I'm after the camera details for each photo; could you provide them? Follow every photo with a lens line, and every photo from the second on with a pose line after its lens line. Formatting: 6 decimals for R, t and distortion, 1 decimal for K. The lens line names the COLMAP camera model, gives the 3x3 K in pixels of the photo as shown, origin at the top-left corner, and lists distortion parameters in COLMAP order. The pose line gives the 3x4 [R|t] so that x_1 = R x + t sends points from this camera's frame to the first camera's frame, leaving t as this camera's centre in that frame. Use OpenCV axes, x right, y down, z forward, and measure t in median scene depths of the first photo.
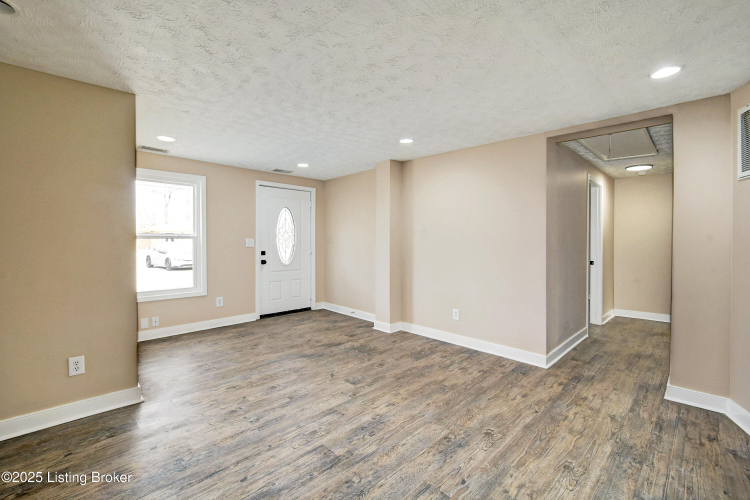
lens RADIAL K [[323.8, 0, 375.0], [0, 323.8, 250.0], [0, 0, 1]] dist [0.001100, -0.000488]
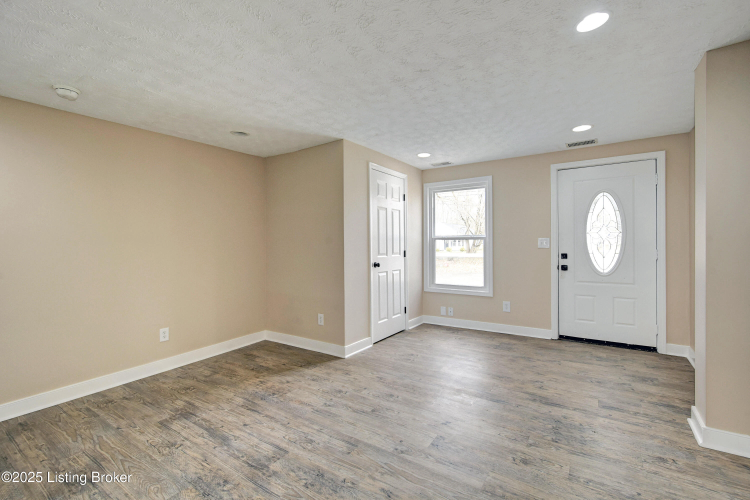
lens RADIAL K [[323.8, 0, 375.0], [0, 323.8, 250.0], [0, 0, 1]] dist [0.001100, -0.000488]
pose [[0.221686, 0.017944, -0.974953, 0.566044], [-0.016276, 0.999759, 0.014700, -0.017085], [0.974982, 0.012609, 0.221925, 0.697782]]
